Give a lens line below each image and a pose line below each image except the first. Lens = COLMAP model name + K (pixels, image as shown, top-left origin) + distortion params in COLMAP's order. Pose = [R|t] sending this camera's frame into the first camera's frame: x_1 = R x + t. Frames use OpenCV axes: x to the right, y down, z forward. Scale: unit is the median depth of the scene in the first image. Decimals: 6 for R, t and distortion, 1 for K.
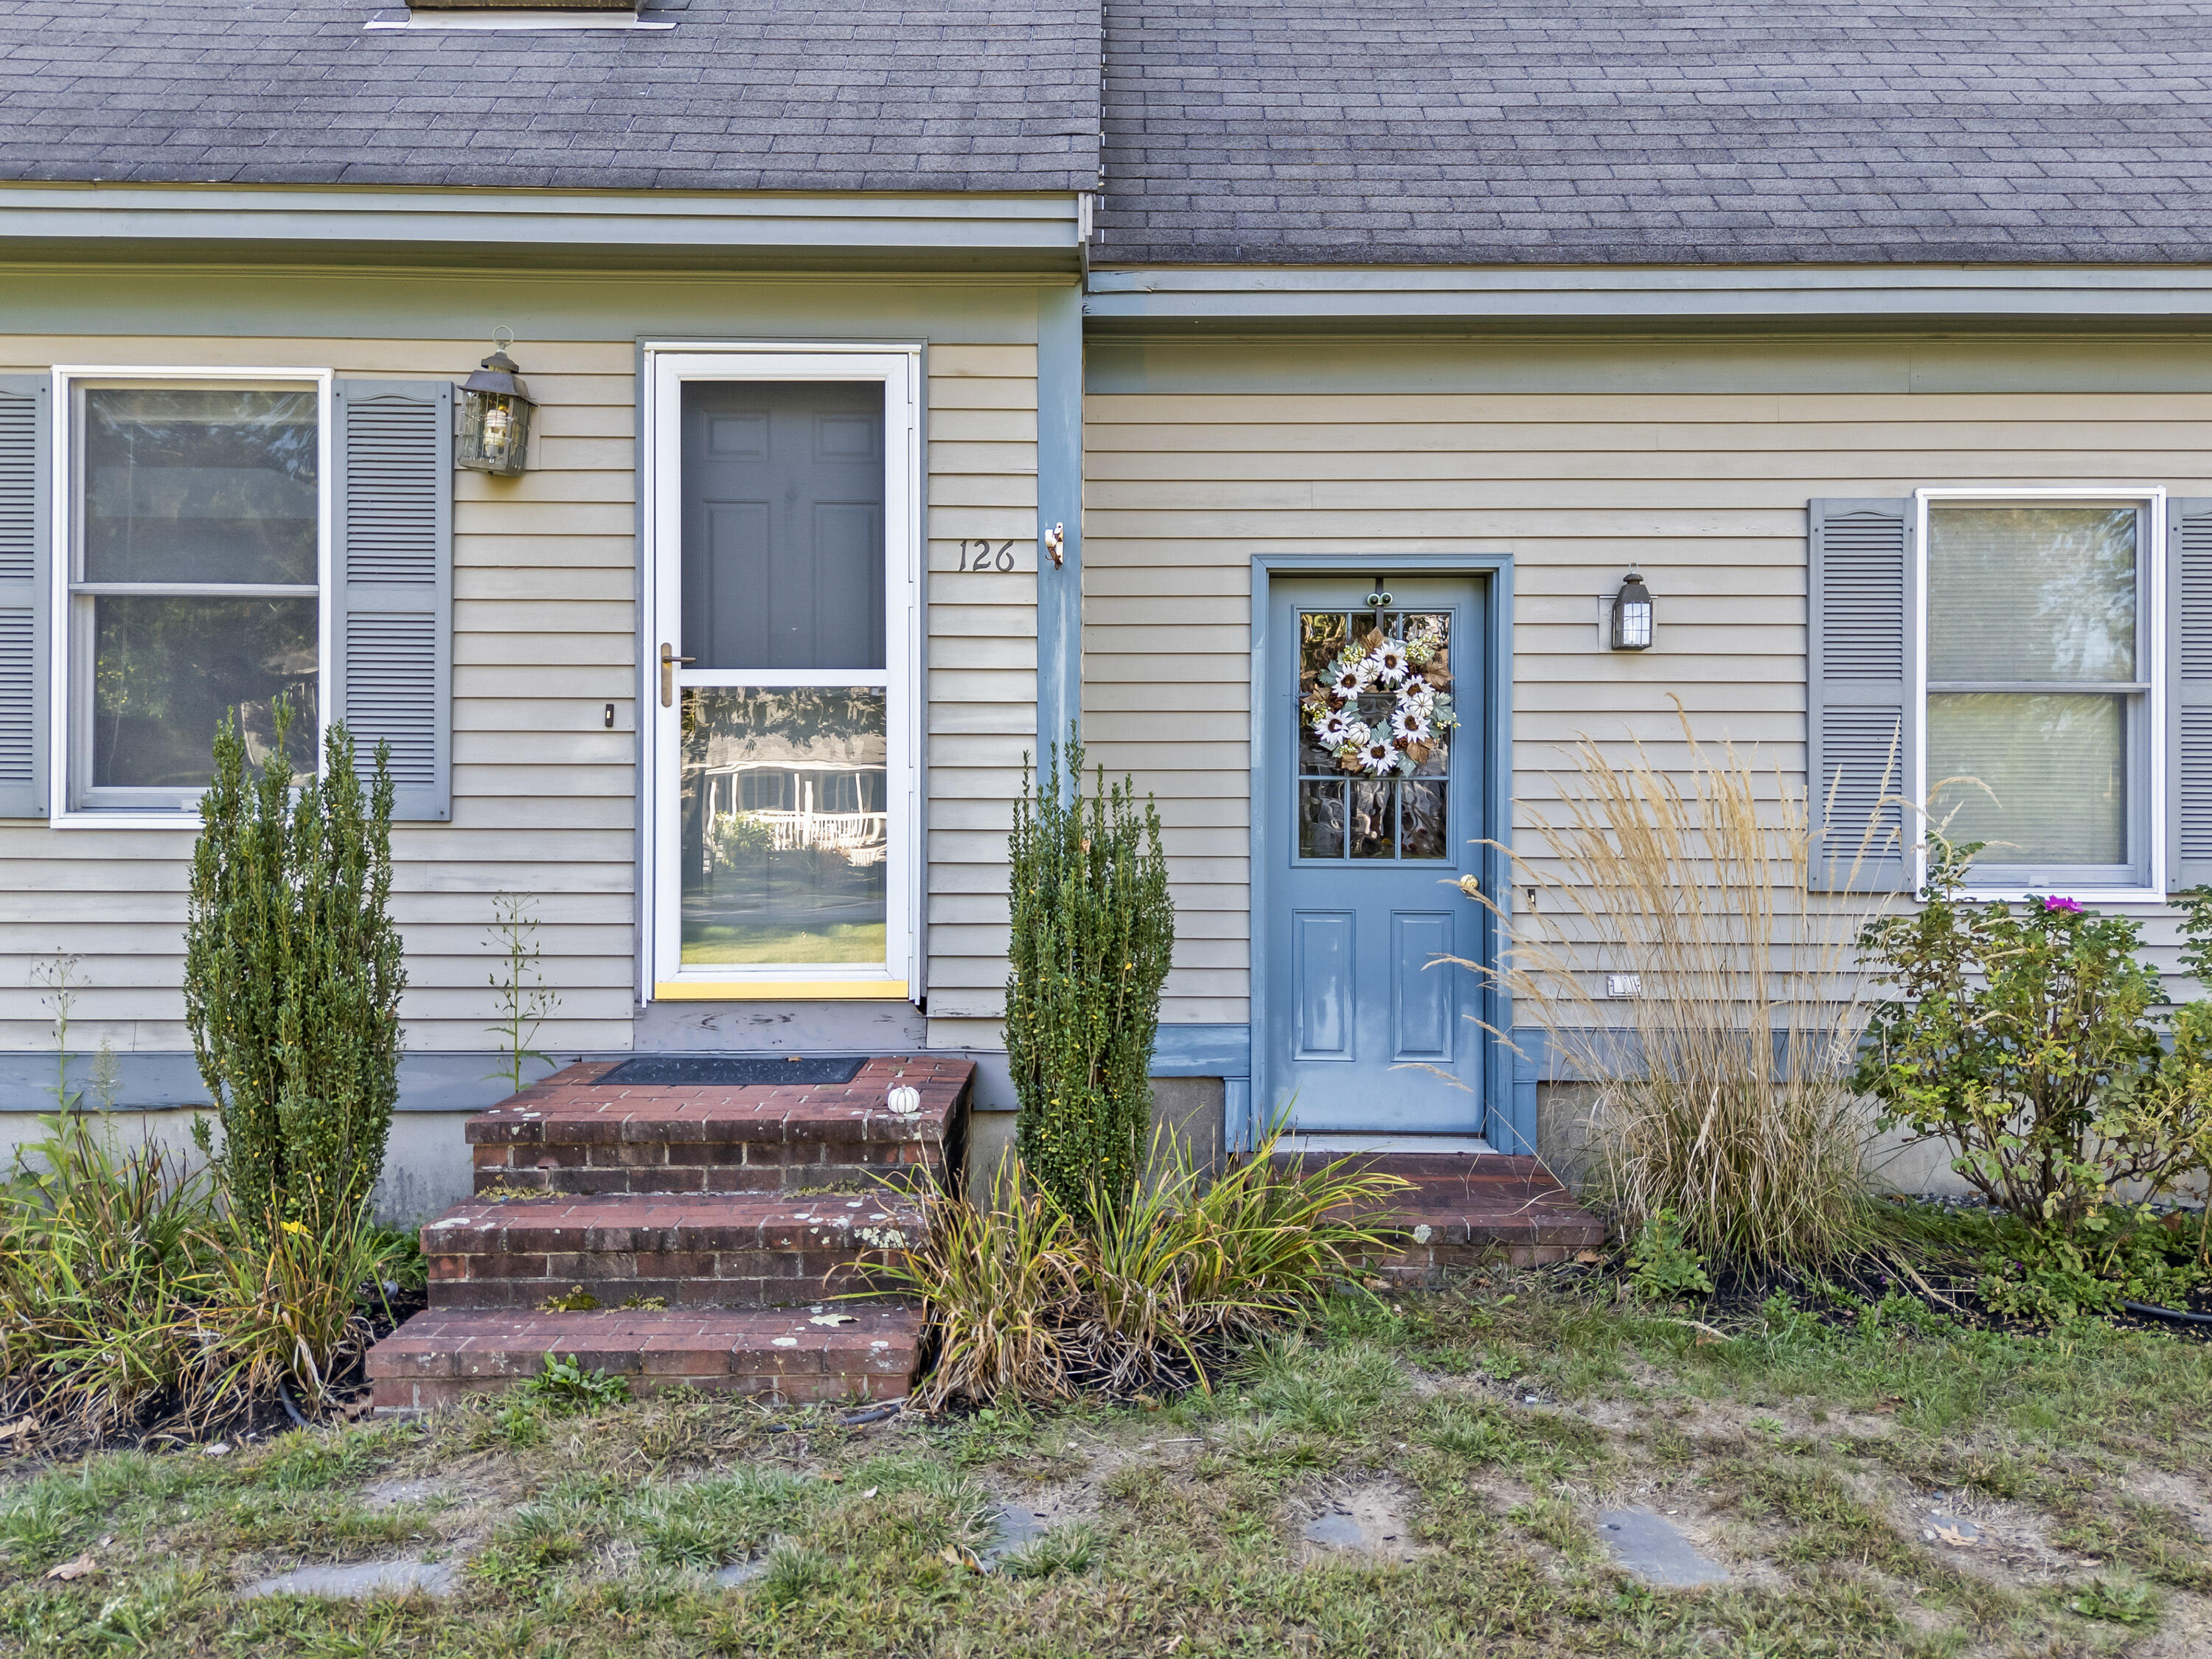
lens RADIAL K [[1557.1, 0, 1107.9], [0, 1557.1, 815.1], [0, 0, 1]] dist [0.061854, -0.000510]
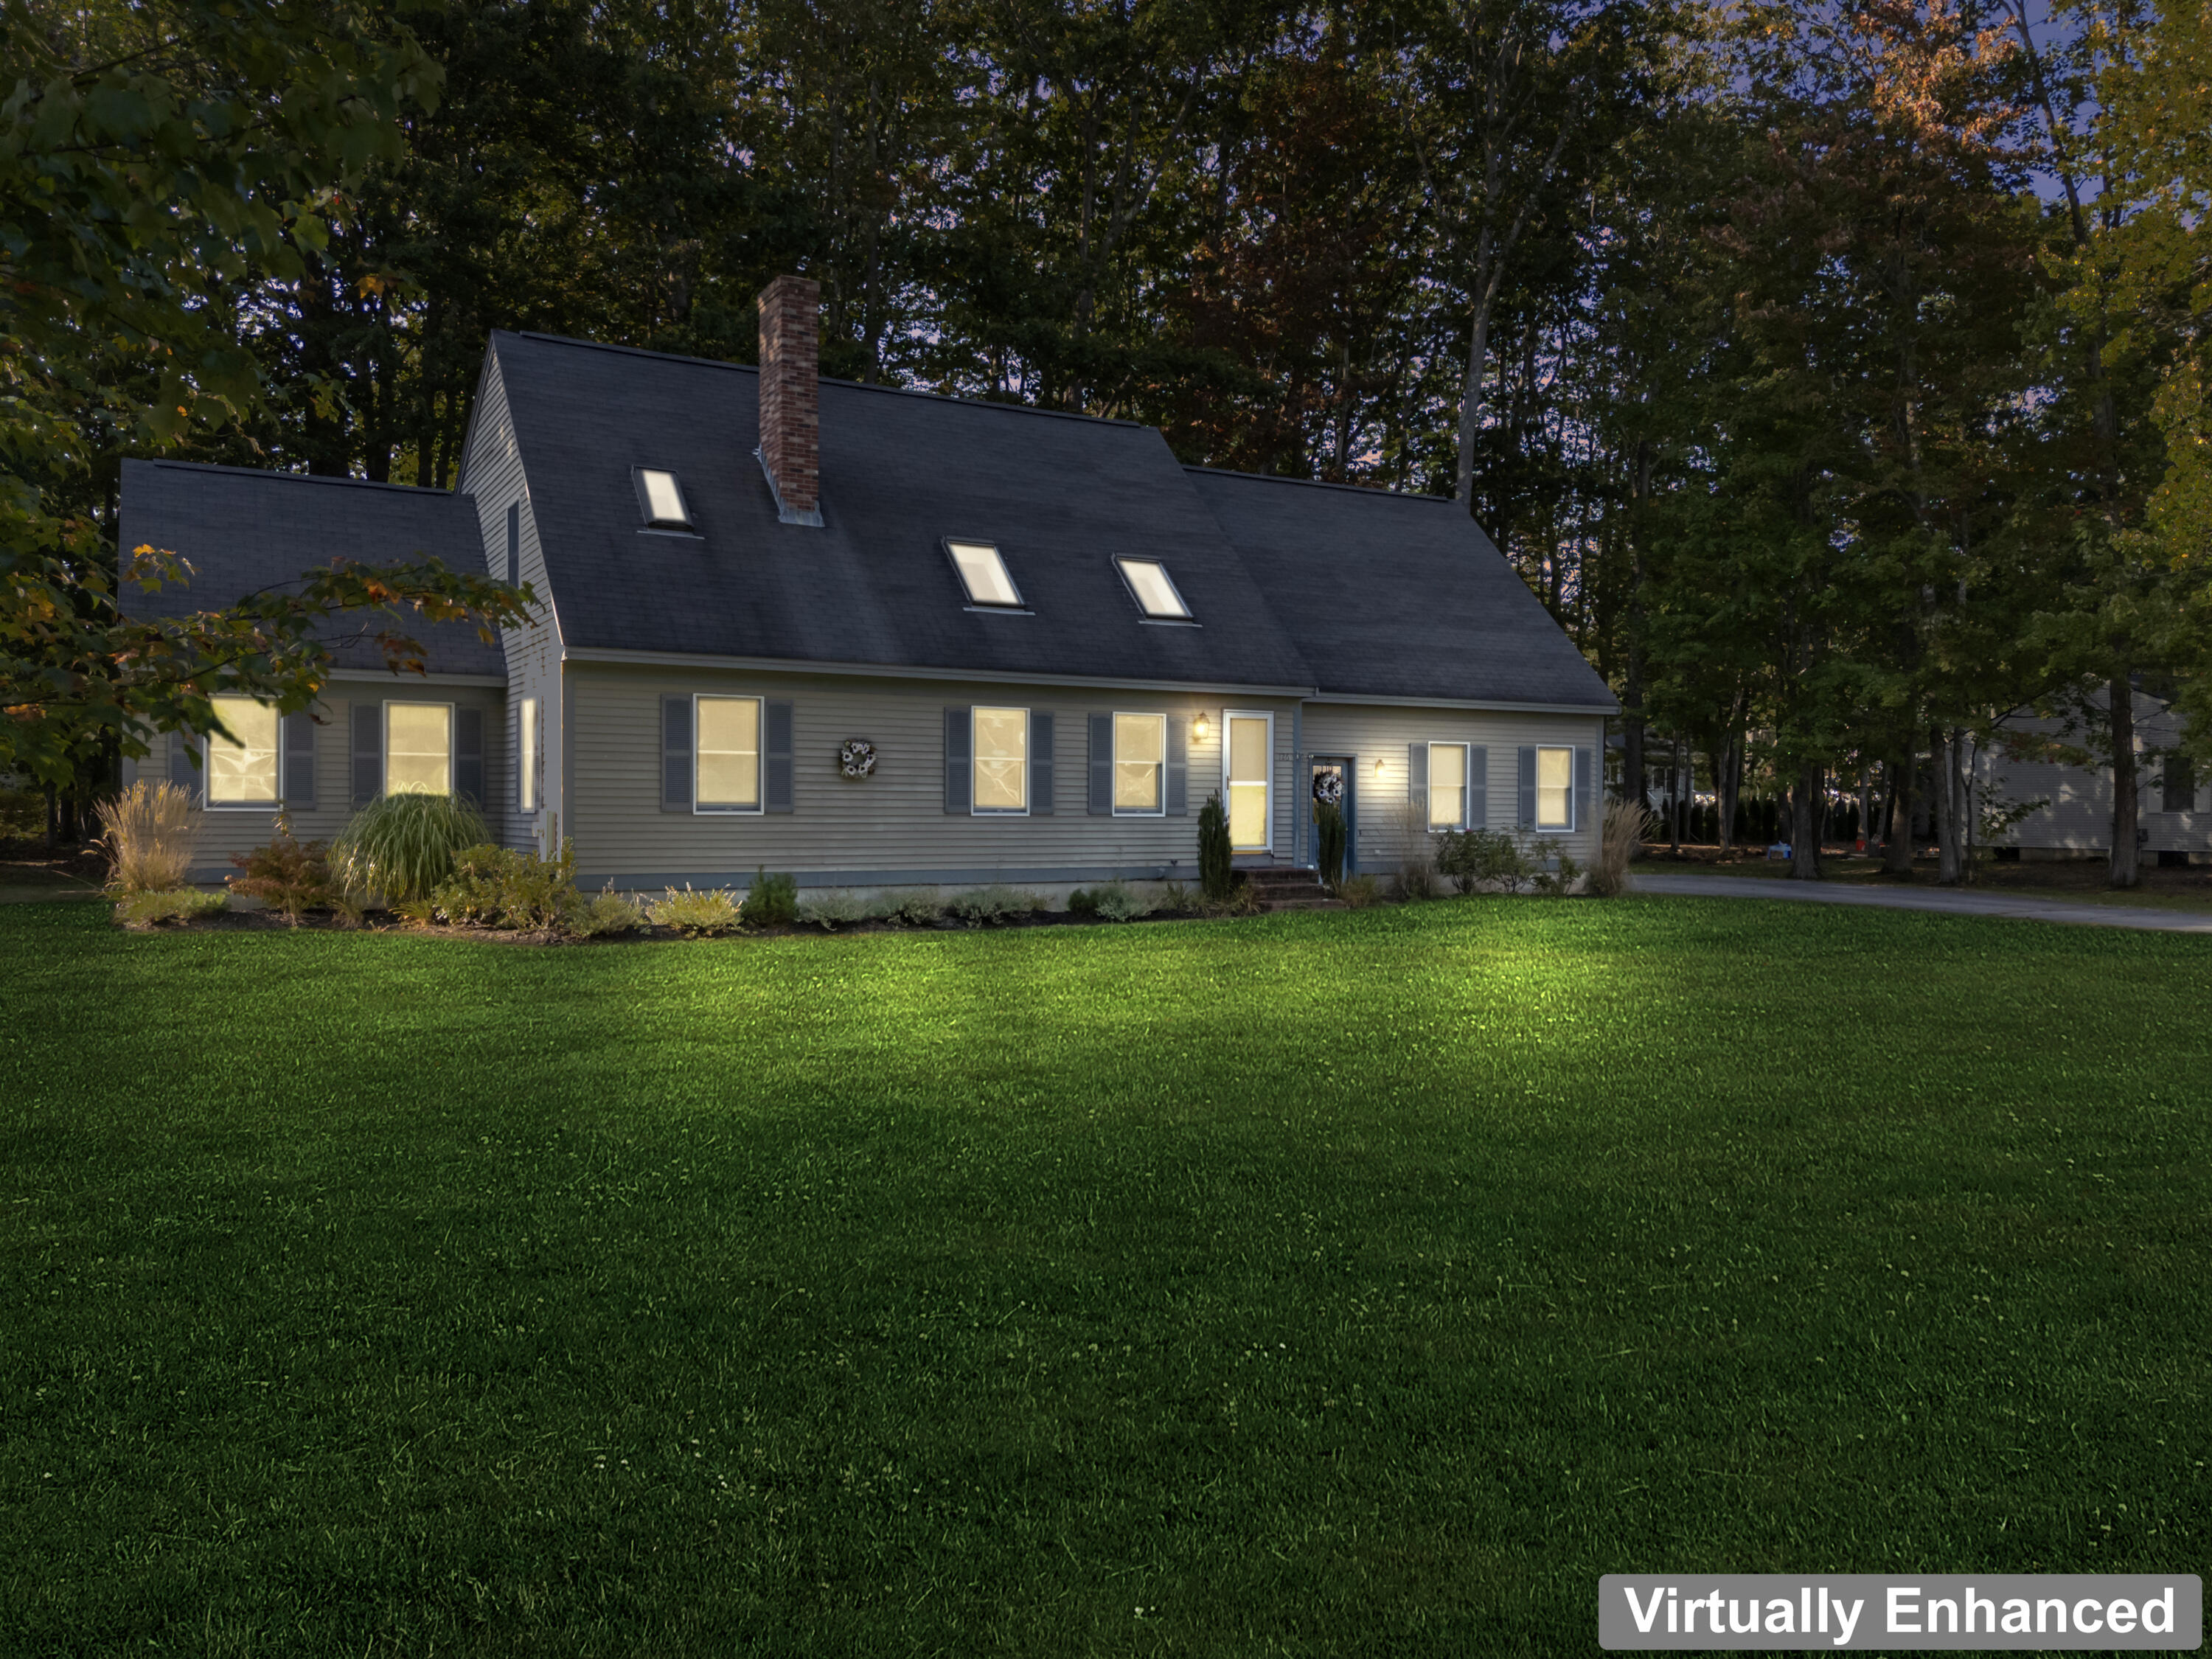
lens RADIAL K [[1548.7, 0, 1106.0], [0, 1548.7, 829.5], [0, 0, 1]] dist [0.133710, -0.139682]
pose [[0.878398, -0.006195, 0.477889, -2.702088], [-0.002221, 0.999852, 0.017044, -0.030684], [-0.477924, -0.016033, 0.878255, -2.750312]]
